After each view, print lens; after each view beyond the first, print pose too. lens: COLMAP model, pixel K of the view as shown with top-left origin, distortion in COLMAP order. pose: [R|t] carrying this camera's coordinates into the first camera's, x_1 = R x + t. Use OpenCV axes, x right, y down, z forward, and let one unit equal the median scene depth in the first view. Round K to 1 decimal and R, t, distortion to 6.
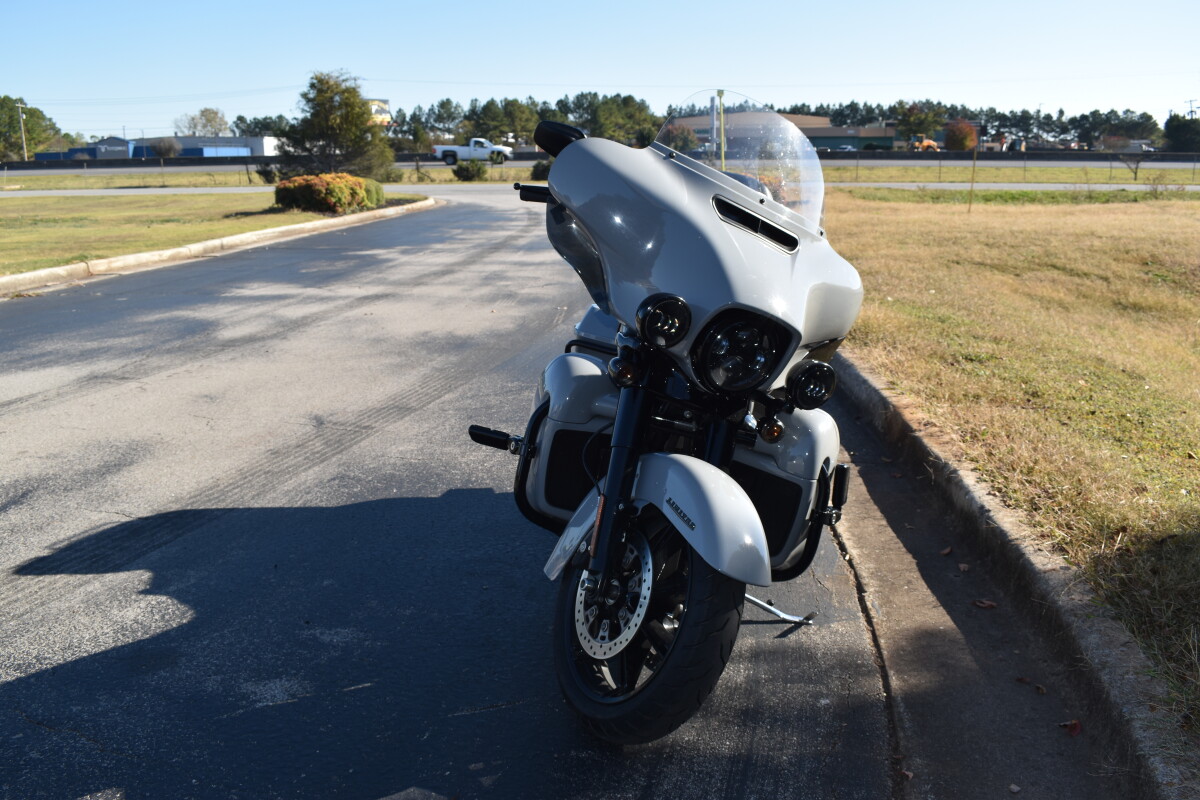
lens RADIAL K [[1108.8, 0, 600.0], [0, 1108.8, 400.0], [0, 0, 1]] dist [-0.080756, 0.008784]
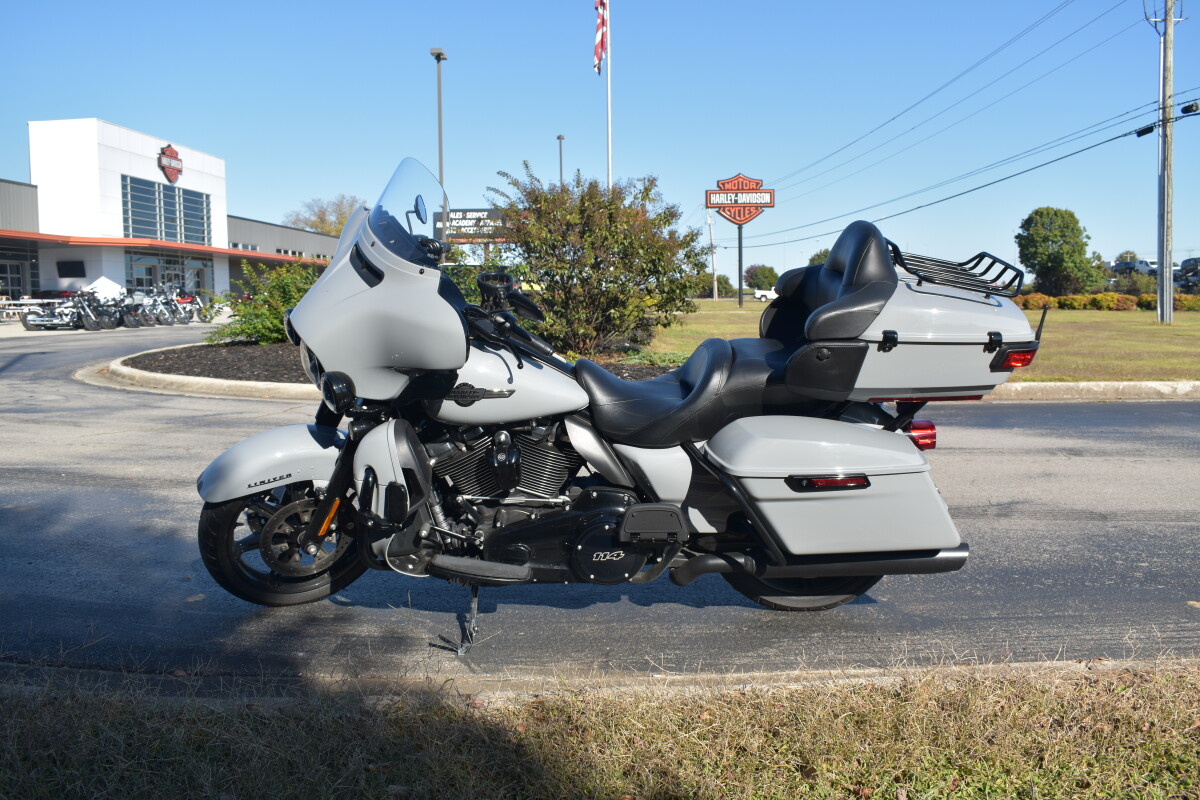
lens RADIAL K [[1108.8, 0, 600.0], [0, 1108.8, 400.0], [0, 0, 1]] dist [-0.080756, 0.008784]
pose [[0.084229, 0.098753, -0.991541, 0.072773], [-0.202046, 0.976099, 0.080052, -0.008316], [0.975747, 0.193594, 0.102168, 0.059506]]
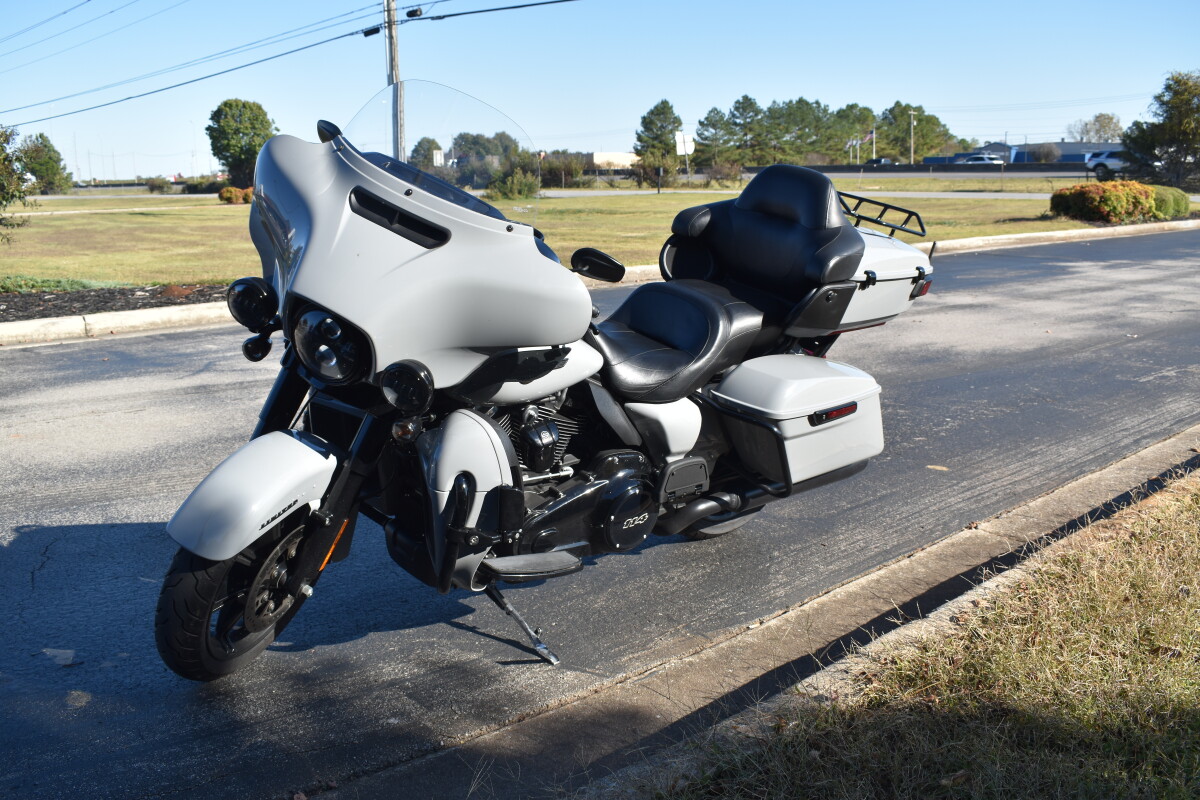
lens RADIAL K [[1108.8, 0, 600.0], [0, 1108.8, 400.0], [0, 0, 1]] dist [-0.080756, 0.008784]
pose [[0.719074, 0.134455, -0.681802, 0.049119], [-0.138020, 0.989191, 0.049508, -0.003731], [0.681089, 0.058502, 0.729860, 0.021467]]
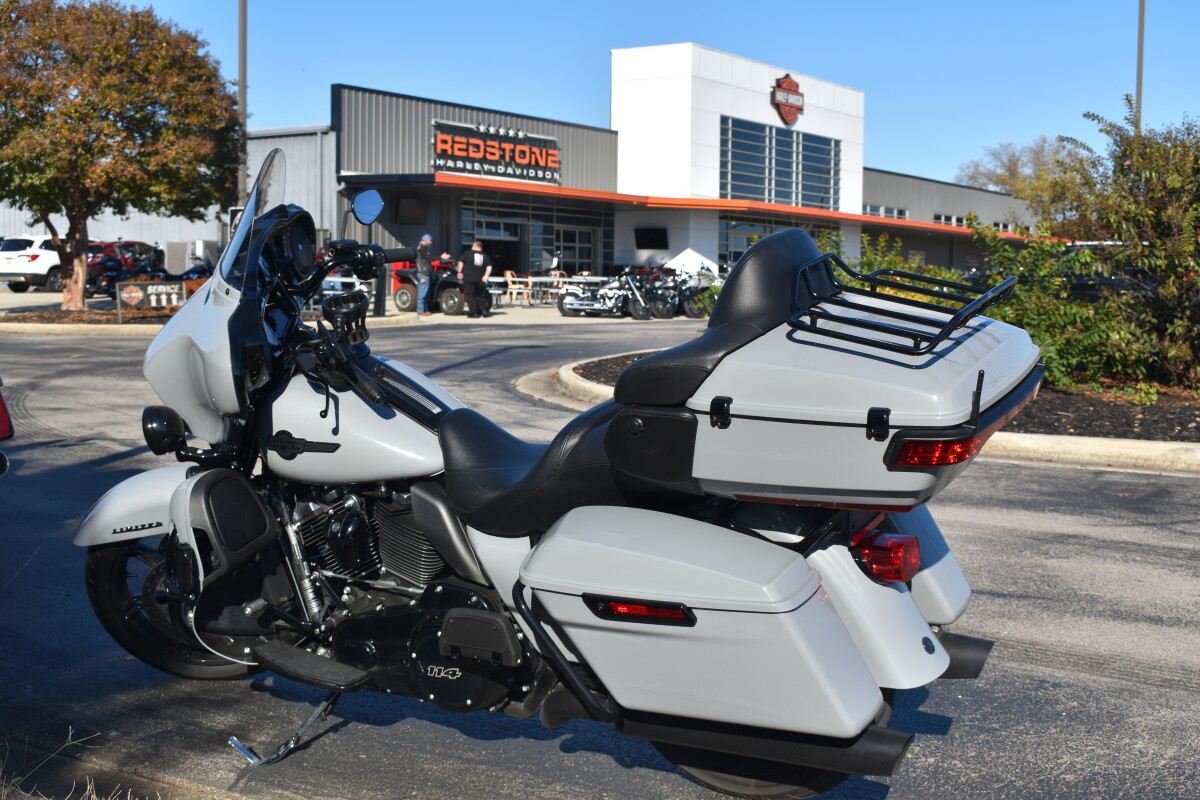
lens RADIAL K [[1568.8, 0, 600.0], [0, 1568.8, 400.0], [0, 0, 1]] dist [-0.028602, -0.054963]
pose [[-0.416549, 0.070848, -0.906348, 0.068348], [-0.203688, 0.964340, 0.168994, -0.019007], [0.886001, 0.255006, -0.387264, 0.098277]]
